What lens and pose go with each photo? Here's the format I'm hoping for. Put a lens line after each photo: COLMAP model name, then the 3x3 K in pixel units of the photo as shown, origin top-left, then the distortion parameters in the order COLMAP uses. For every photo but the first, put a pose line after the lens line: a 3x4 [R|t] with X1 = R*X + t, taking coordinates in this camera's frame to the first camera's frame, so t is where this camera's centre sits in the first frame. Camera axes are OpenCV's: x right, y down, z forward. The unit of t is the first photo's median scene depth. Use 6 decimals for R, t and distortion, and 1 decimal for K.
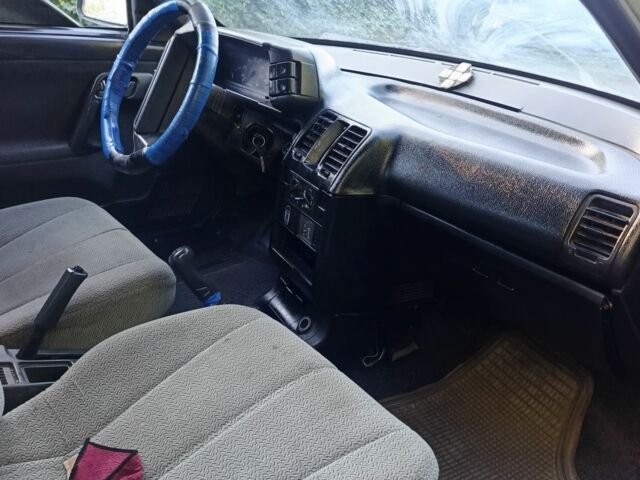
lens RADIAL K [[647.2, 0, 320.0], [0, 647.2, 240.0], [0, 0, 1]] dist [0.130208, -0.270441]
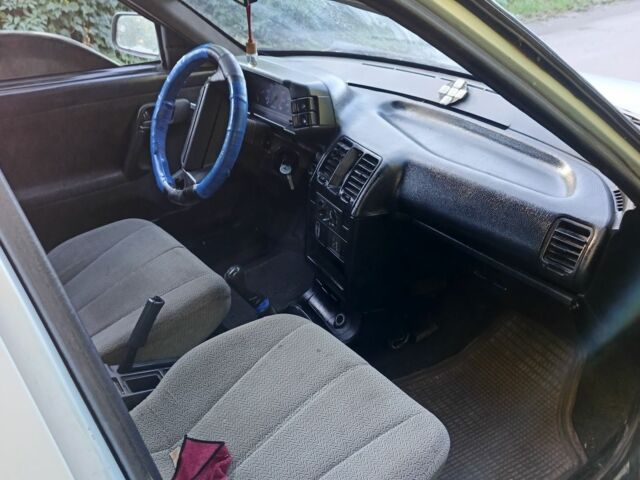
lens RADIAL K [[647.2, 0, 320.0], [0, 647.2, 240.0], [0, 0, 1]] dist [0.130208, -0.270441]
pose [[0.995118, -0.085420, -0.049424, 0.011384], [0.088955, 0.993254, 0.074394, -0.112052], [0.042736, -0.078428, 0.996003, -0.190039]]
